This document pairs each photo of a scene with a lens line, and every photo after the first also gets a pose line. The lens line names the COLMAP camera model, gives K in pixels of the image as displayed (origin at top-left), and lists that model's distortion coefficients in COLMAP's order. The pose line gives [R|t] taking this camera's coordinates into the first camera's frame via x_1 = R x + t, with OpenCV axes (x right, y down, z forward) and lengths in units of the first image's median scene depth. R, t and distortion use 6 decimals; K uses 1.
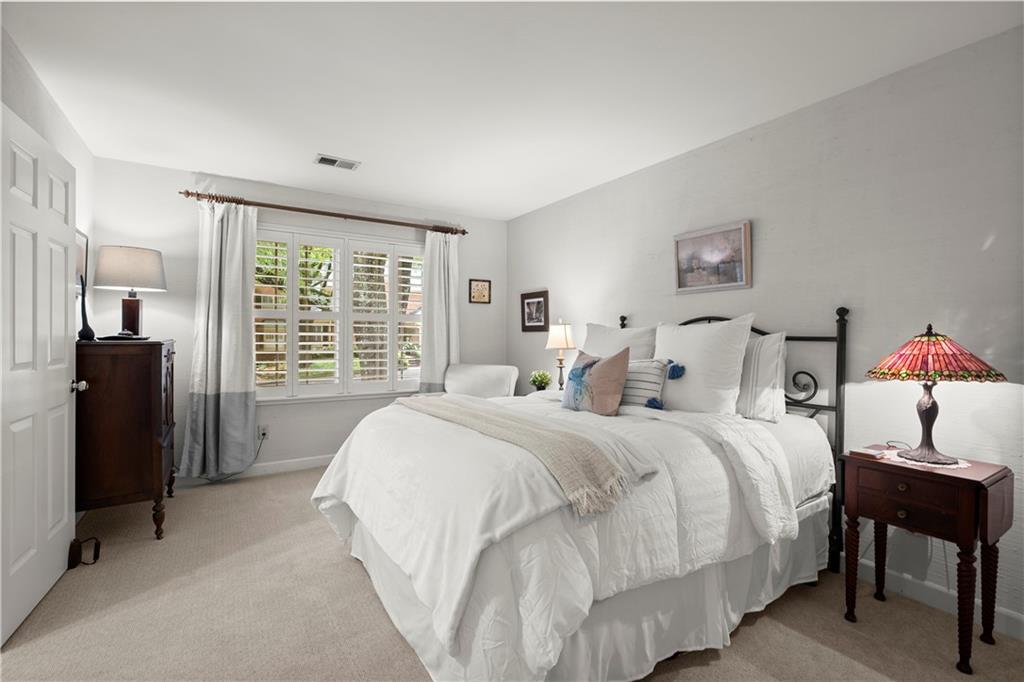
lens RADIAL K [[473.2, 0, 514.2], [0, 473.2, 338.3], [0, 0, 1]] dist [0.000672, 0.000288]
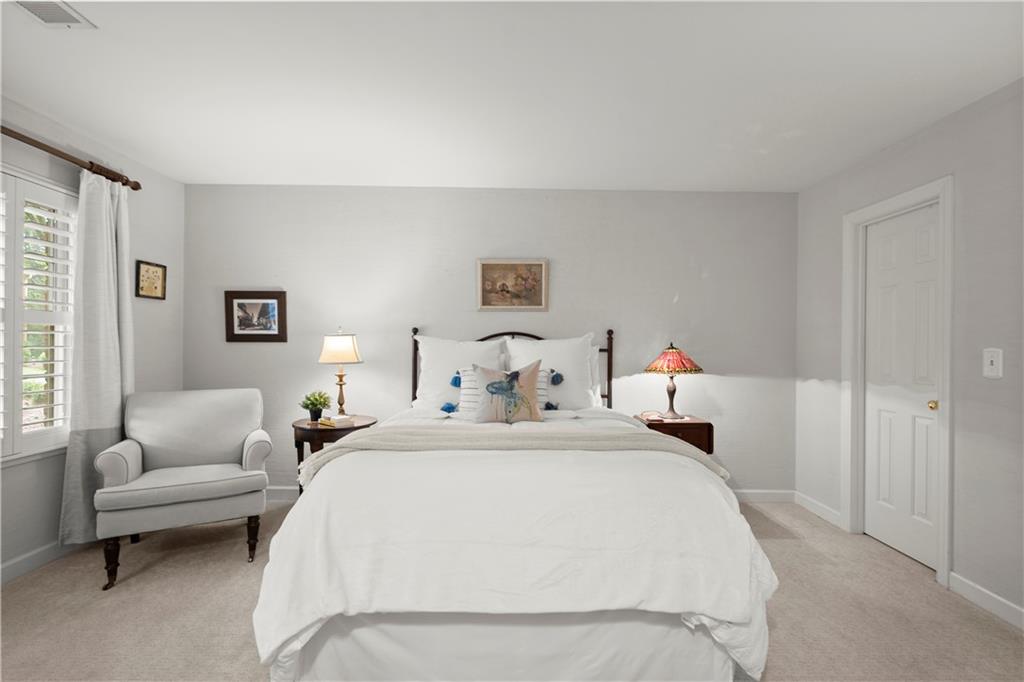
lens RADIAL K [[473.2, 0, 509.6], [0, 473.2, 343.2], [0, 0, 1]] dist [0.000672, 0.000288]
pose [[0.526723, -0.001101, 0.850036, -0.488735], [0.001804, 0.999998, 0.000177, -0.013859], [-0.850035, 0.001441, 0.526724, 0.294046]]
